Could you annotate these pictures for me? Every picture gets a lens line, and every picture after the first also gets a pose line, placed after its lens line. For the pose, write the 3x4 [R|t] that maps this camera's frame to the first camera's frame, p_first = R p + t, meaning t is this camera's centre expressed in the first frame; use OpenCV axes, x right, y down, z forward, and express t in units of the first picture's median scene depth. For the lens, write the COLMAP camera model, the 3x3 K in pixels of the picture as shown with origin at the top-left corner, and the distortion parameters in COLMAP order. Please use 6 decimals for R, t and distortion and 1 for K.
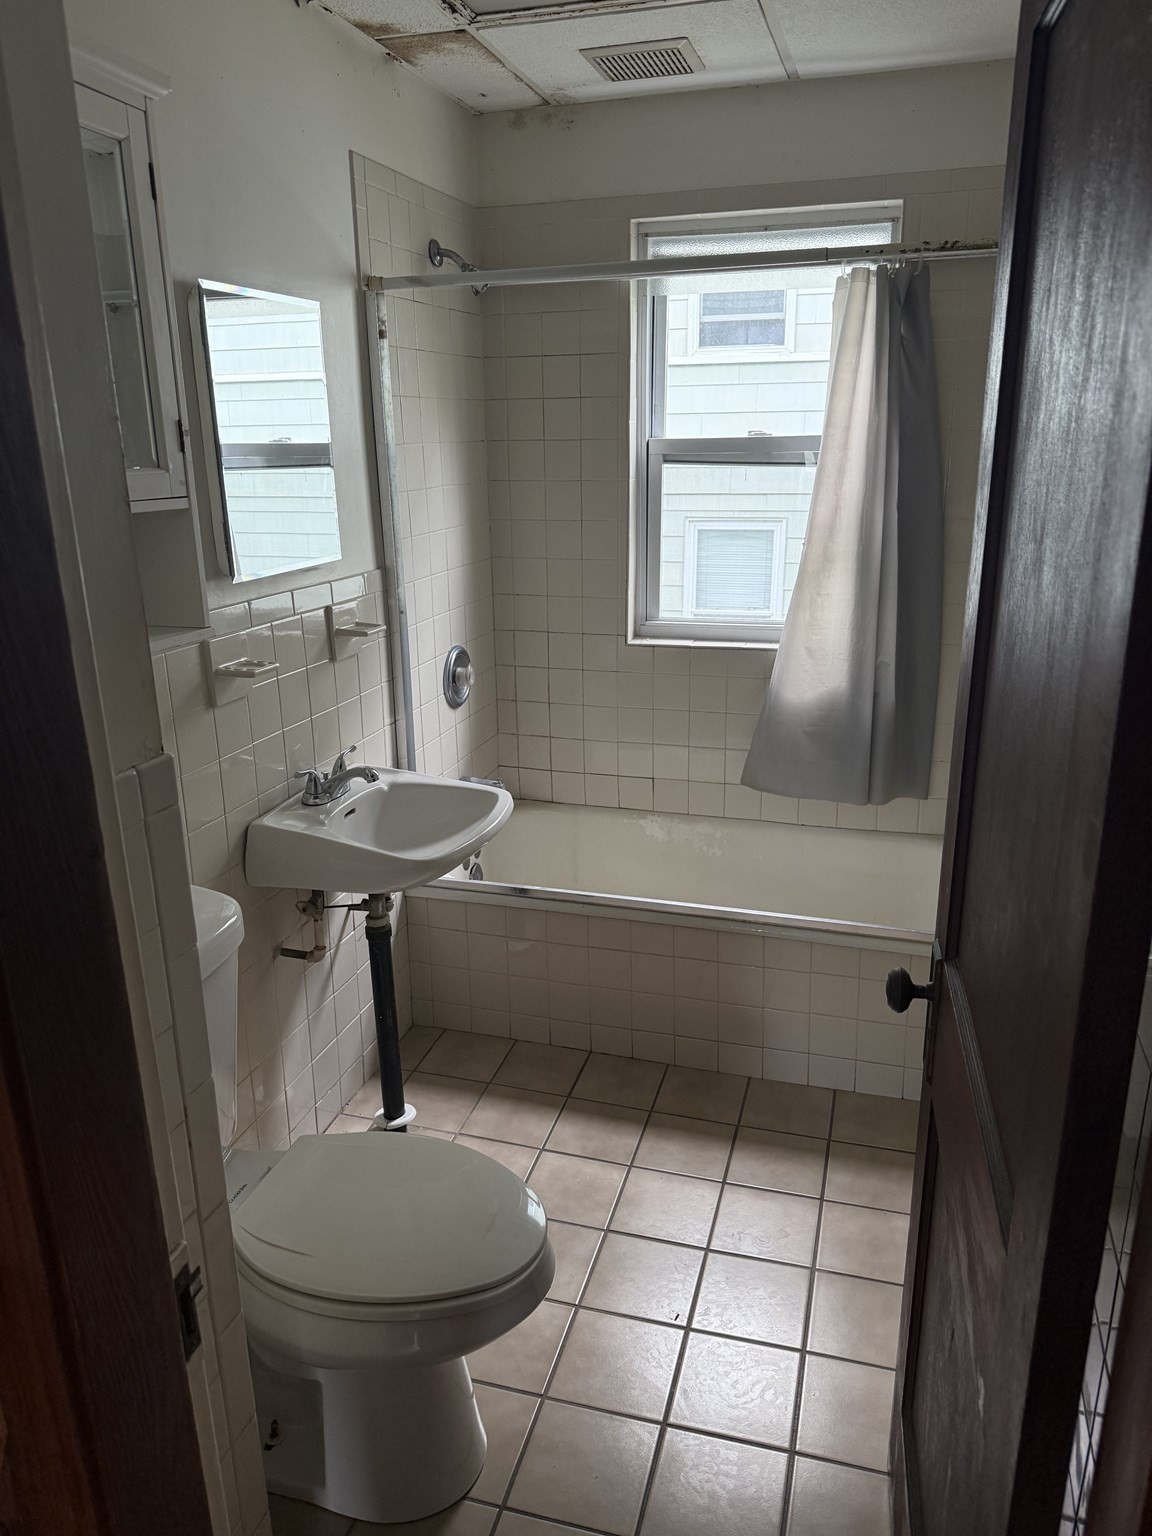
lens RADIAL K [[1087.3, 0, 568.2], [0, 1087.3, 770.6], [0, 0, 1]] dist [0.059201, -0.060116]
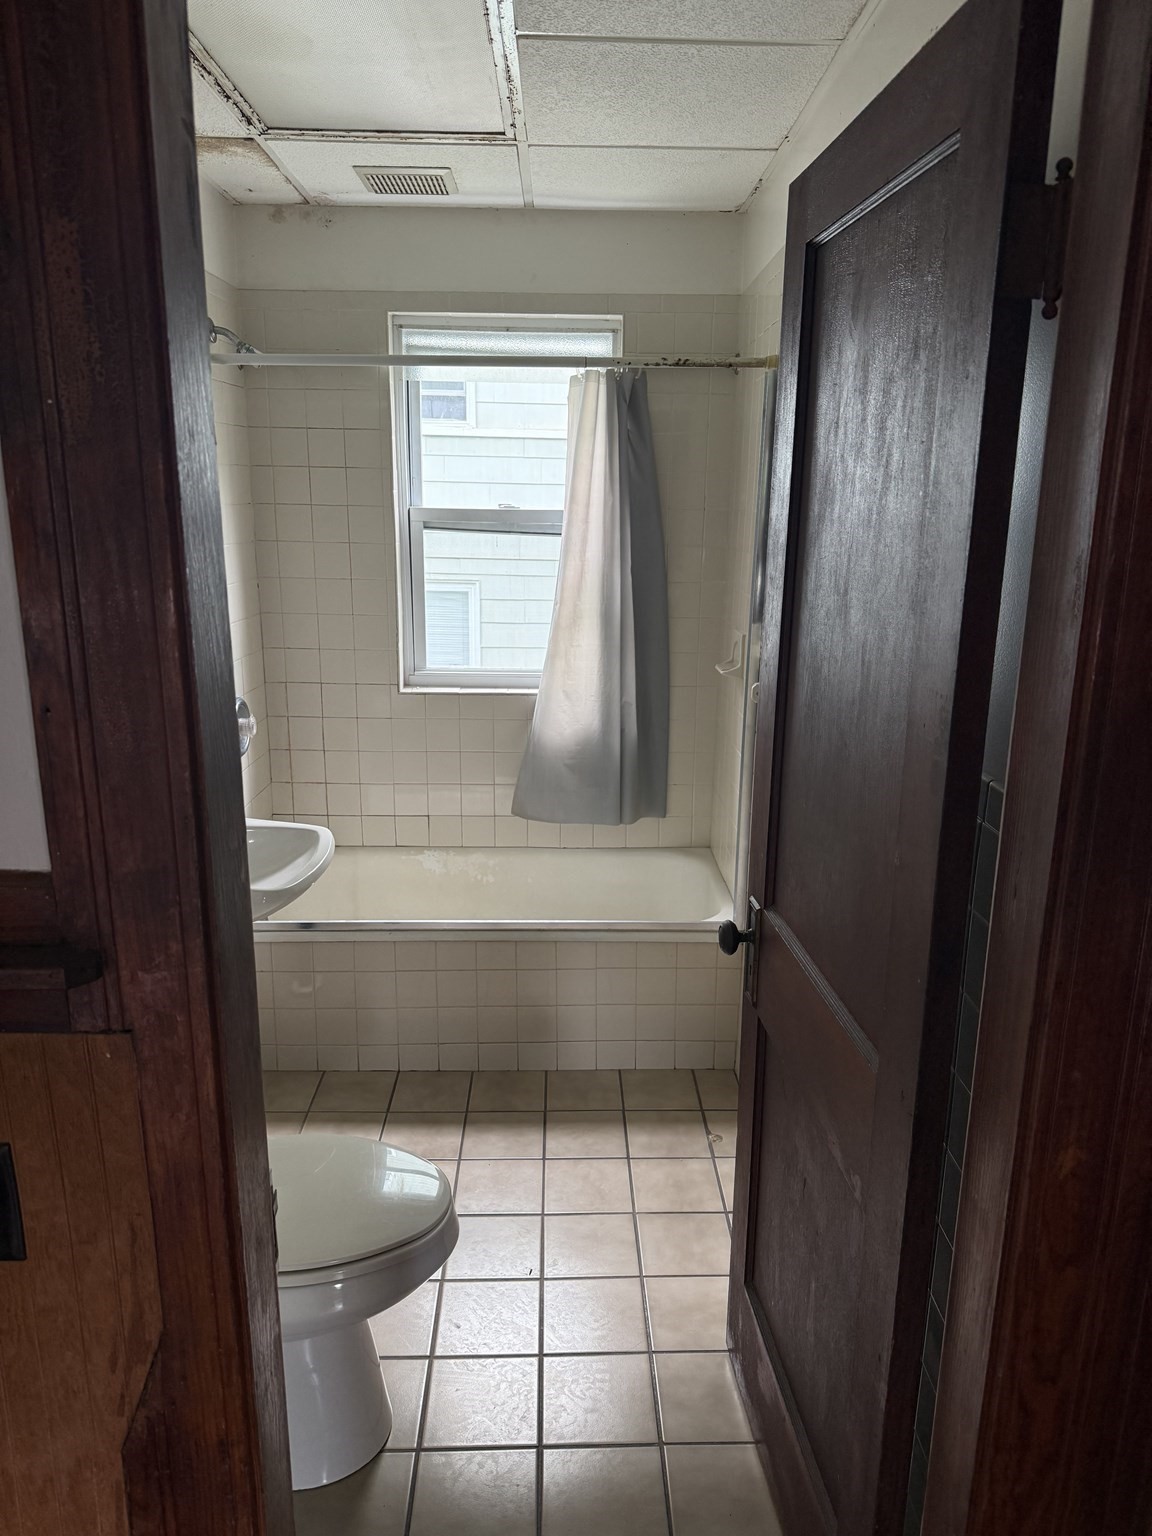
lens RADIAL K [[1074.5, 0, 575.9], [0, 1074.5, 777.4], [0, 0, 1]] dist [0.098825, -0.123113]
pose [[0.953327, -0.051509, 0.297513, -0.116756], [0.065394, 0.997177, -0.036901, 0.021564], [-0.294772, 0.054634, 0.954004, -0.084769]]
